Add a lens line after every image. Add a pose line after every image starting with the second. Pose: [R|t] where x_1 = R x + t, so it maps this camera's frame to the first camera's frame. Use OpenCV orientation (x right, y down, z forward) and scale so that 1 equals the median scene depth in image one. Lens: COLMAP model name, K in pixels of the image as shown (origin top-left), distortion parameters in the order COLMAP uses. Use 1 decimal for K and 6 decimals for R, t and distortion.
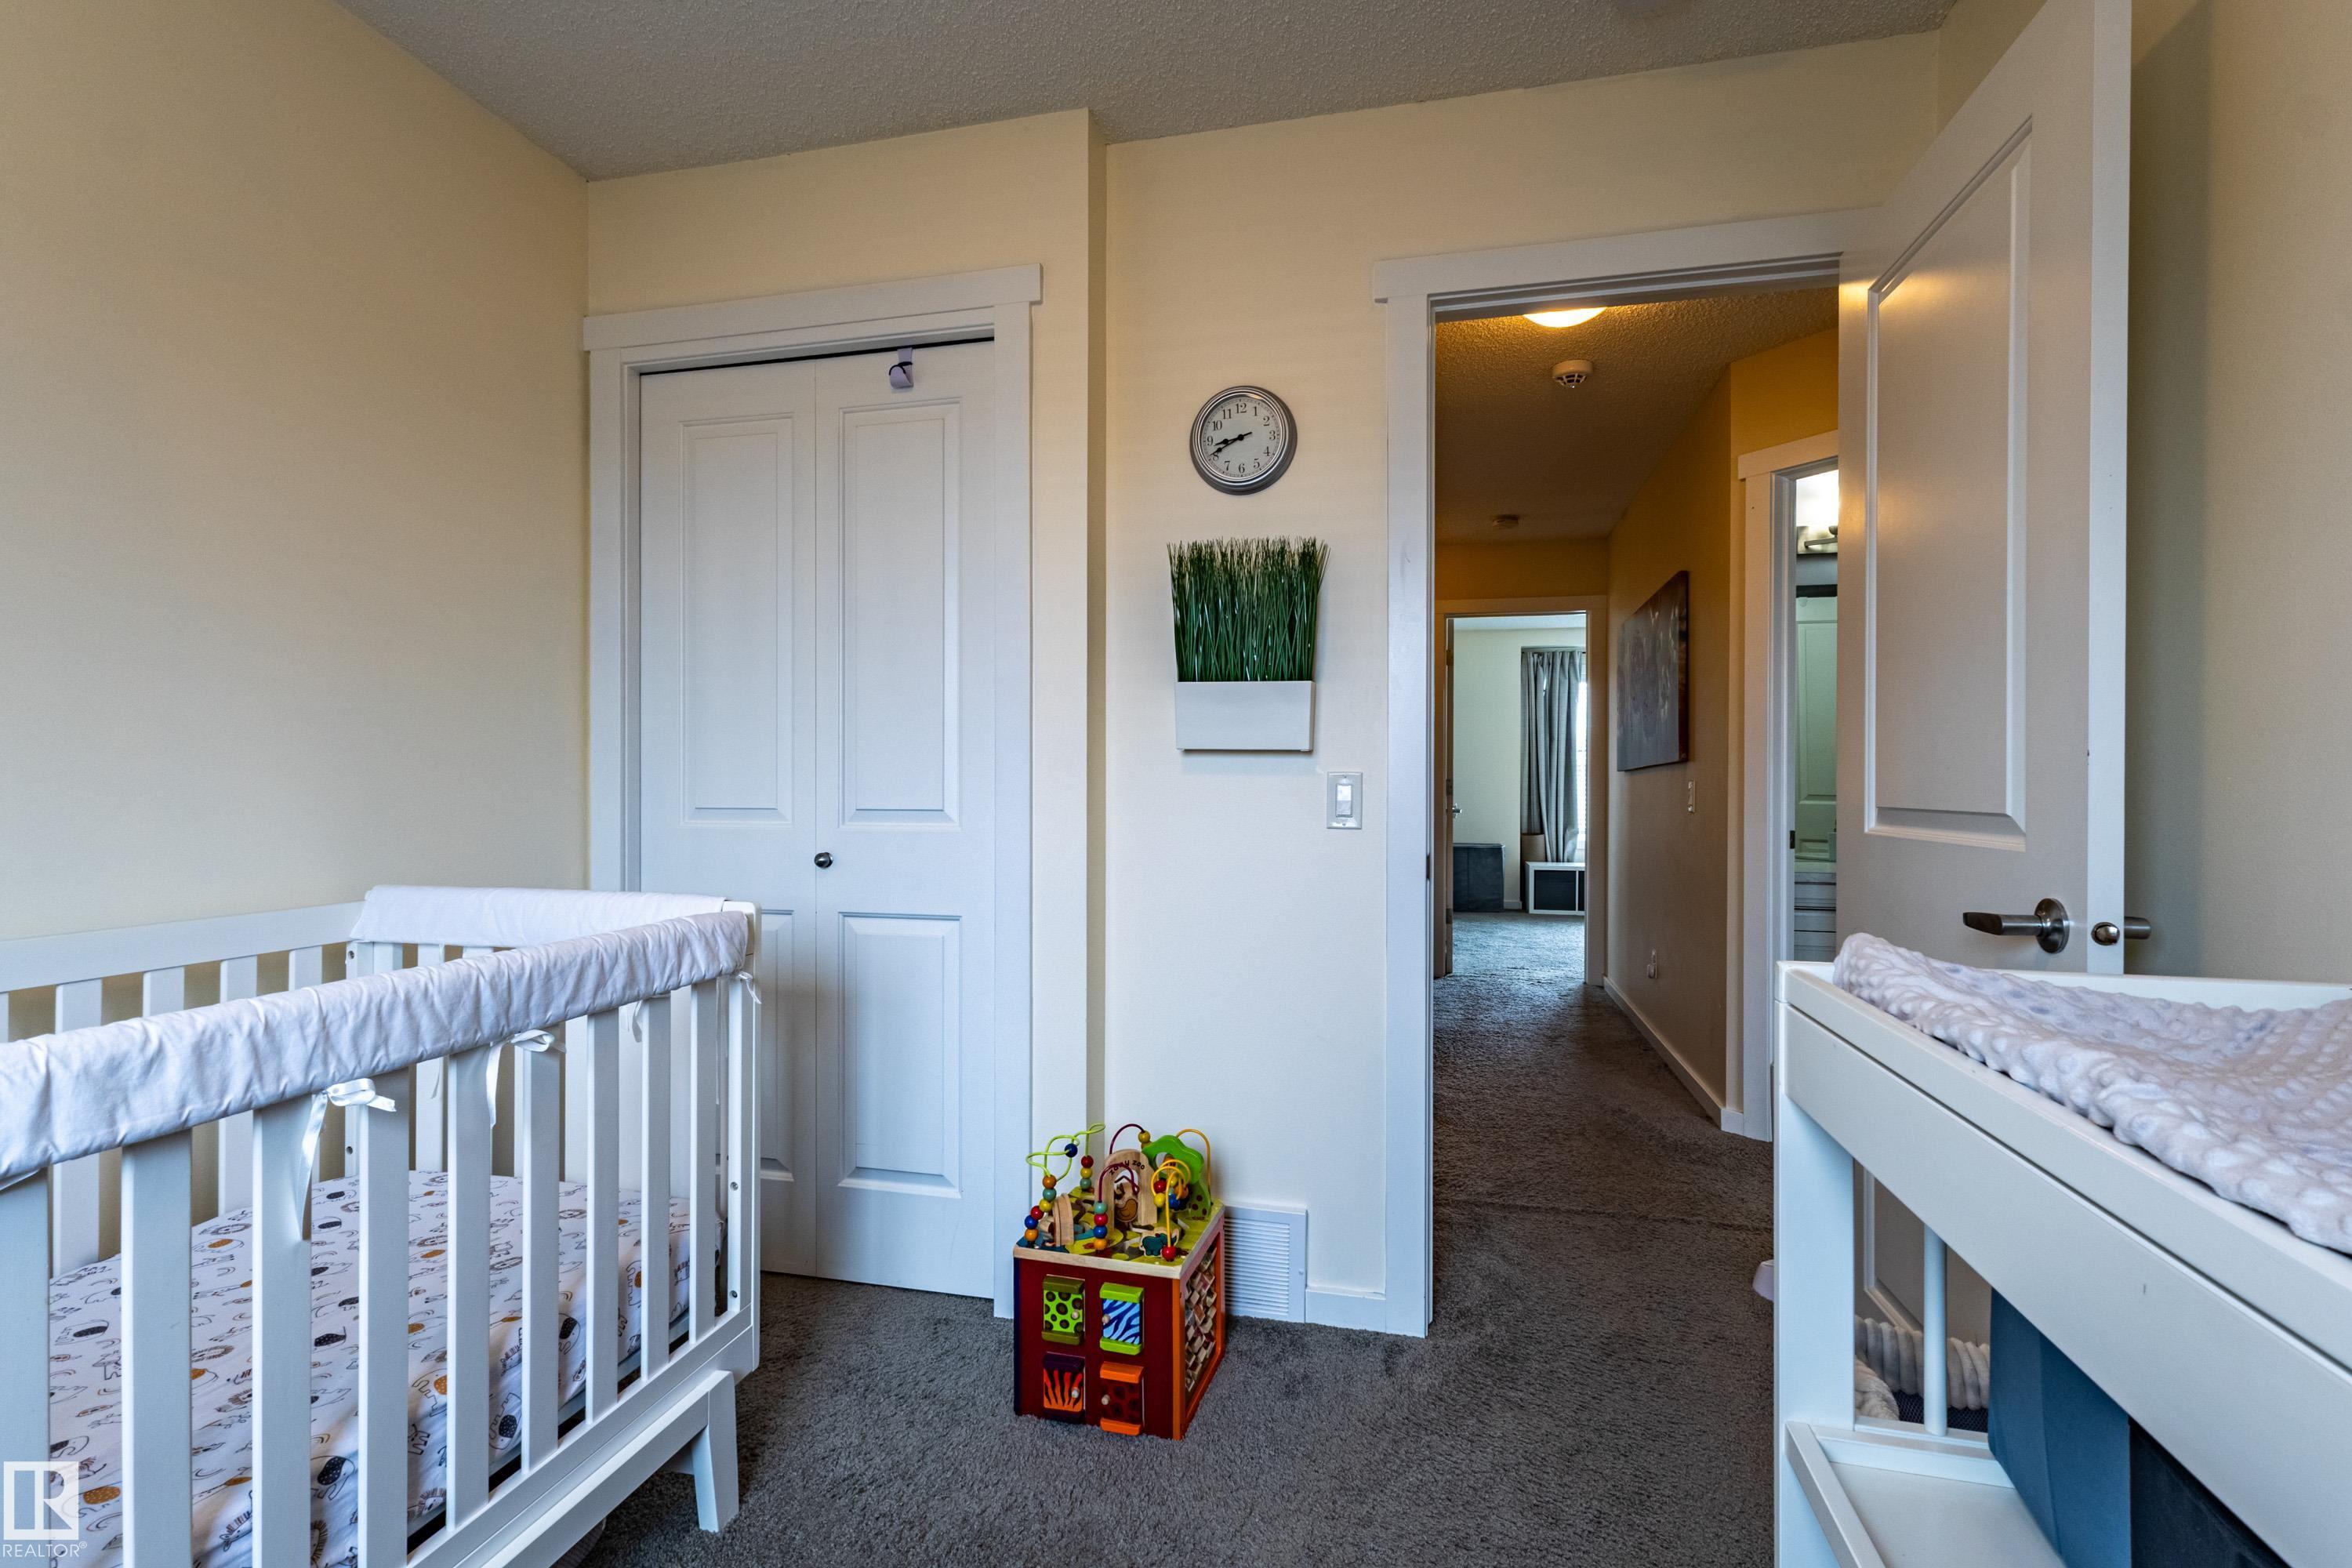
lens RADIAL K [[1089.7, 0, 1169.7], [0, 1089.7, 784.5], [0, 0, 1]] dist [-0.000874, -0.000093]
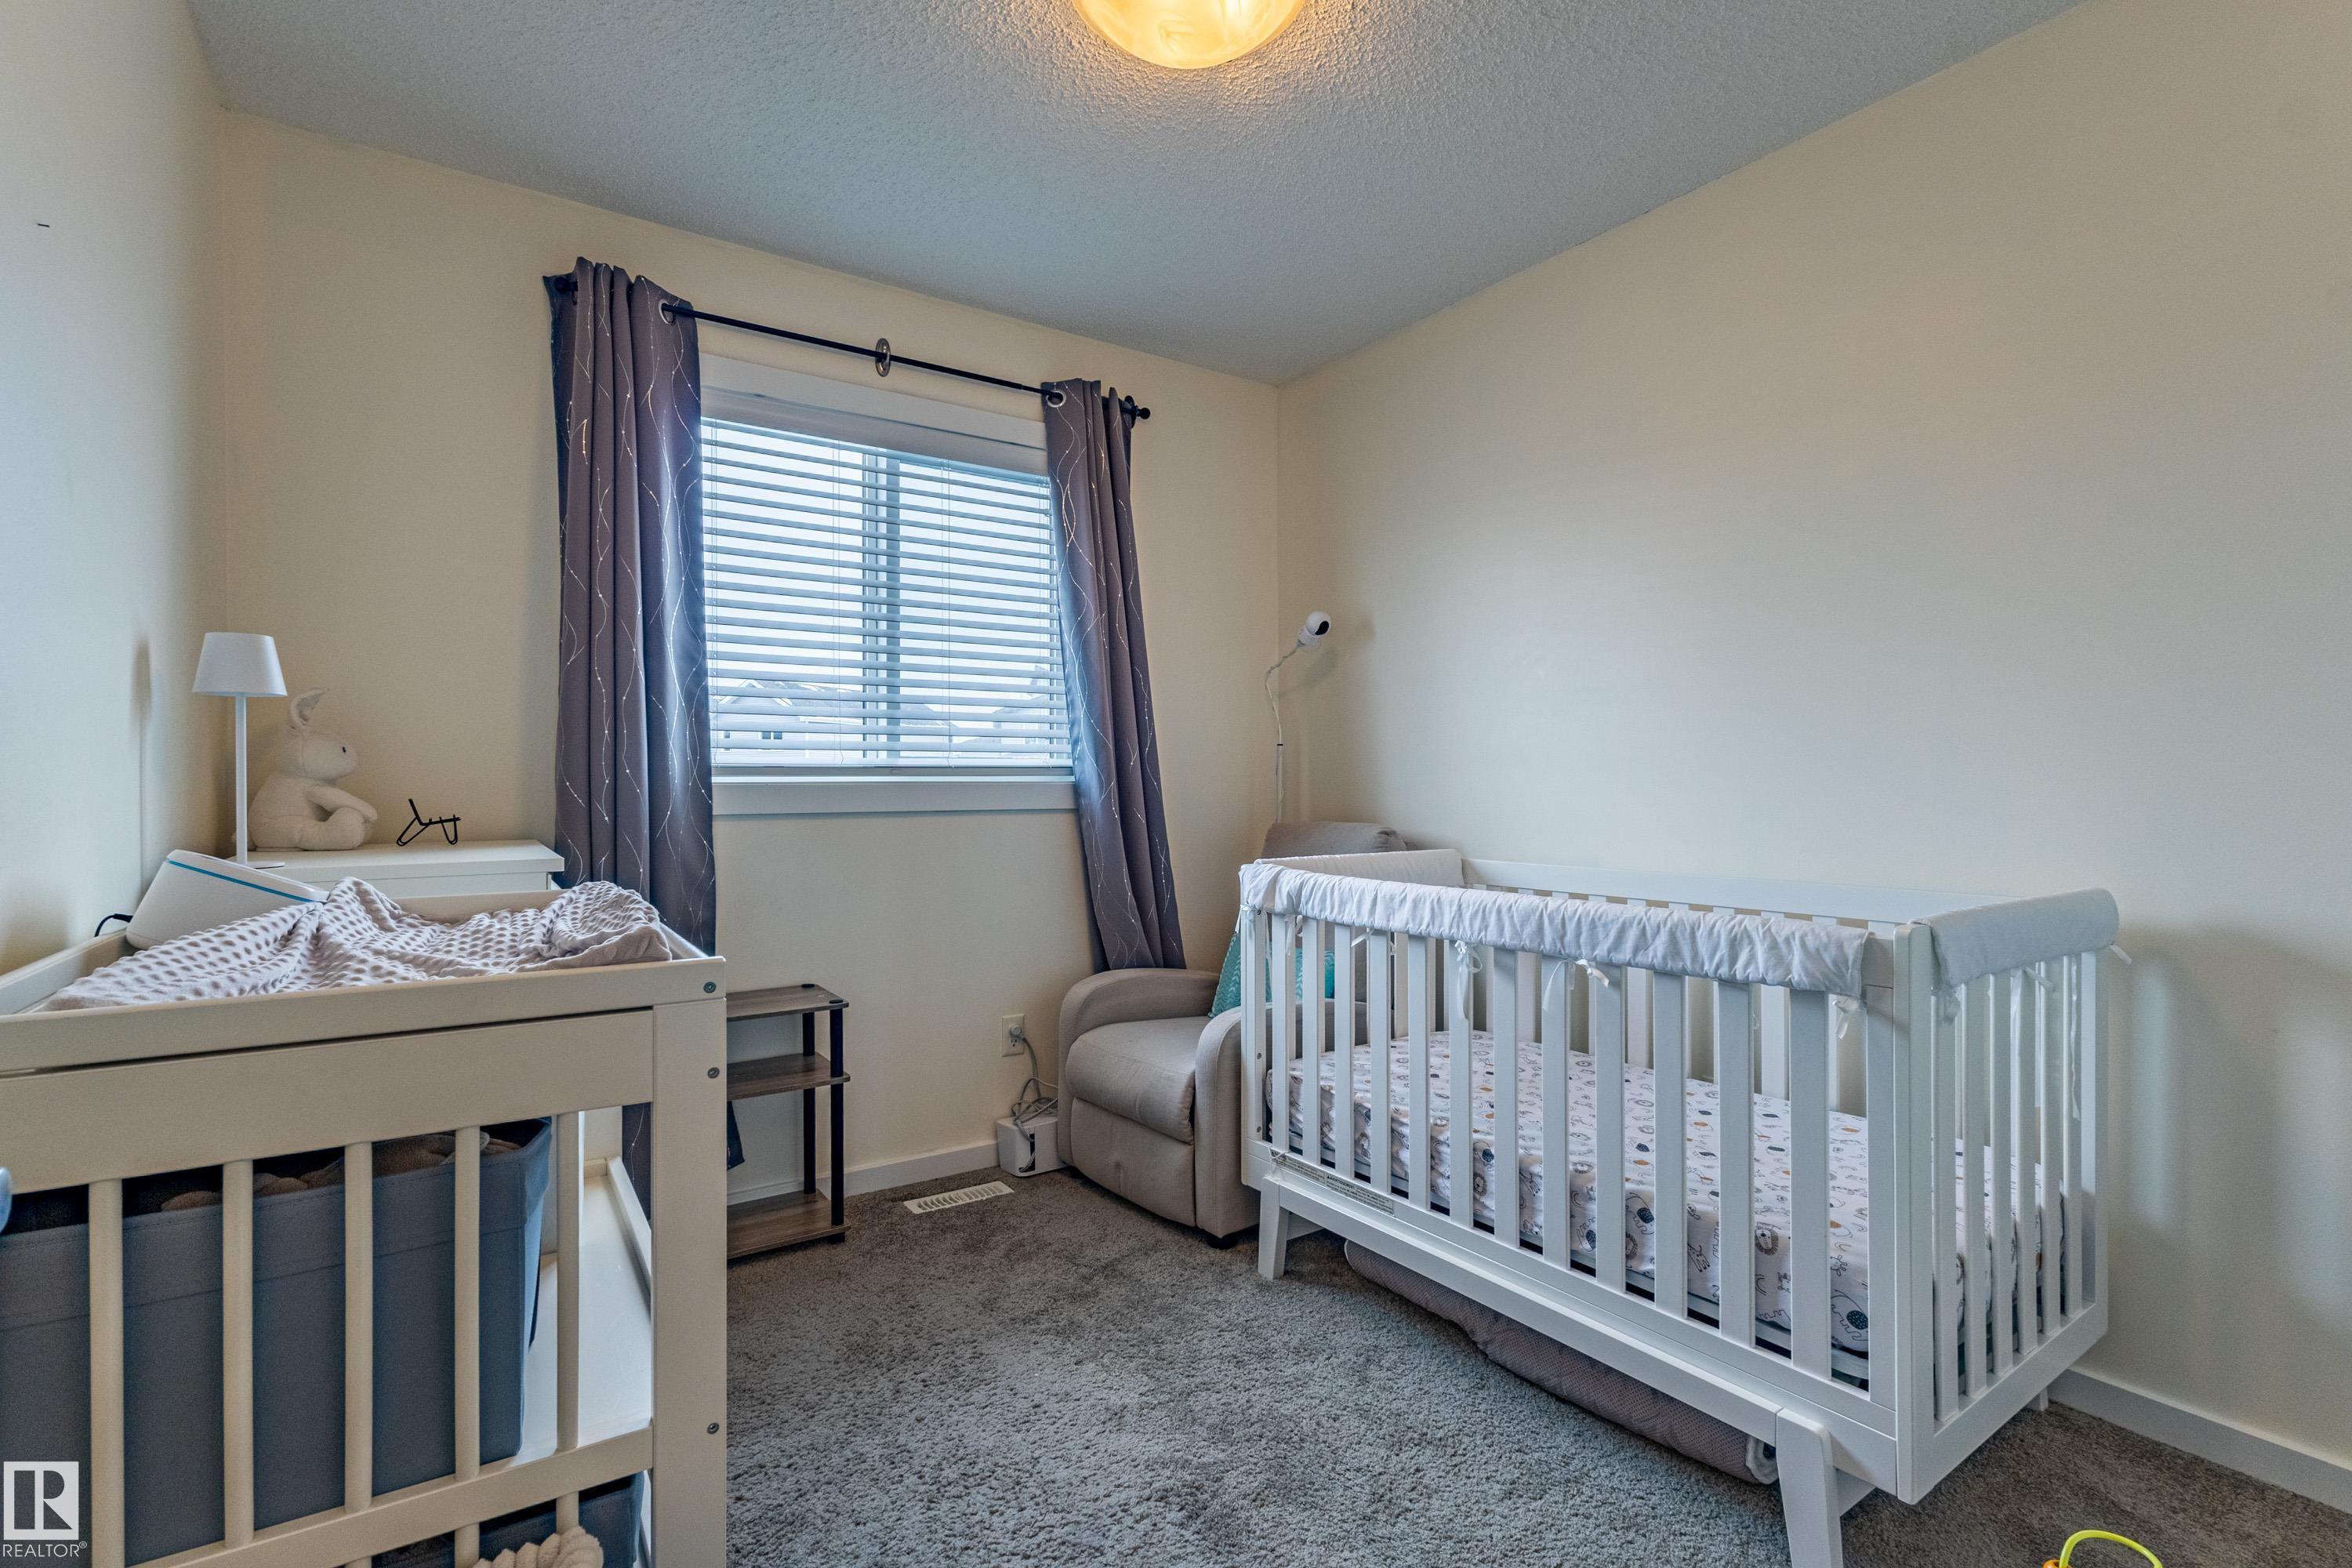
lens RADIAL K [[1089.7, 0, 1179.7], [0, 1089.7, 785.7], [0, 0, 1]] dist [-0.000874, -0.000093]
pose [[-0.672809, -0.004227, -0.739804, 0.783790], [-0.001855, 0.999990, -0.004027, 0.010592], [0.739814, -0.001337, -0.672810, 1.542437]]
